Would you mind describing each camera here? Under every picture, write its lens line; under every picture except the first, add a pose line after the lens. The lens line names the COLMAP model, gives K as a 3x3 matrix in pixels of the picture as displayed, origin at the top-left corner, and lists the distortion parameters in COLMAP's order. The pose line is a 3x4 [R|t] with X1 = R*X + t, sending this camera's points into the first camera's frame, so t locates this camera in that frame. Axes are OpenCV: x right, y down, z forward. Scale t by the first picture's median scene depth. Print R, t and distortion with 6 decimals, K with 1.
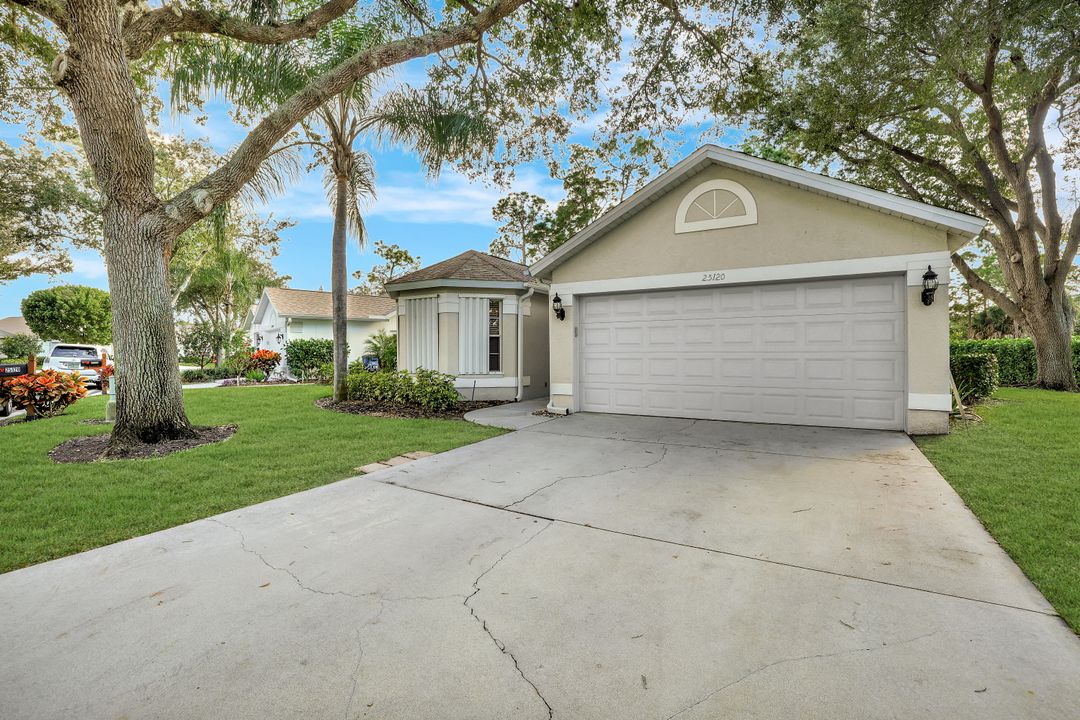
lens RADIAL K [[457.9, 0, 532.0], [0, 457.9, 355.1], [0, 0, 1]] dist [-0.013063, 0.001629]
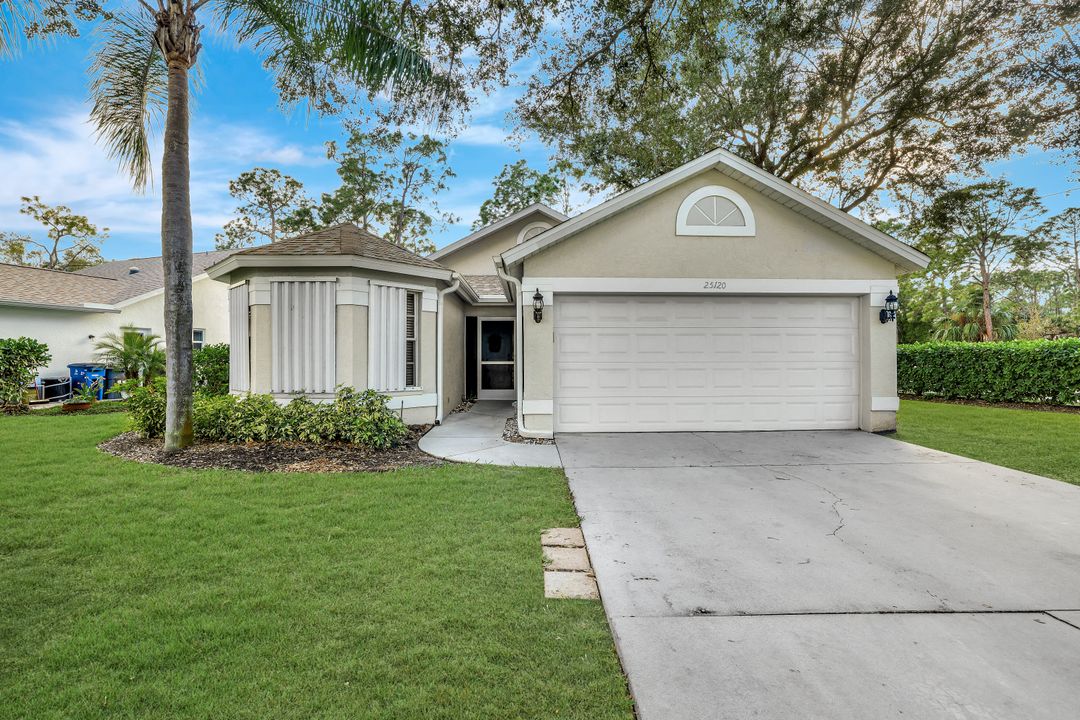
lens RADIAL K [[457.9, 0, 543.4], [0, 457.9, 361.9], [0, 0, 1]] dist [-0.013063, 0.001629]
pose [[0.854387, -0.001331, 0.519635, -0.318253], [0.001655, 0.999999, -0.000159, -0.005738], [-0.519634, 0.000996, 0.854388, 0.271020]]
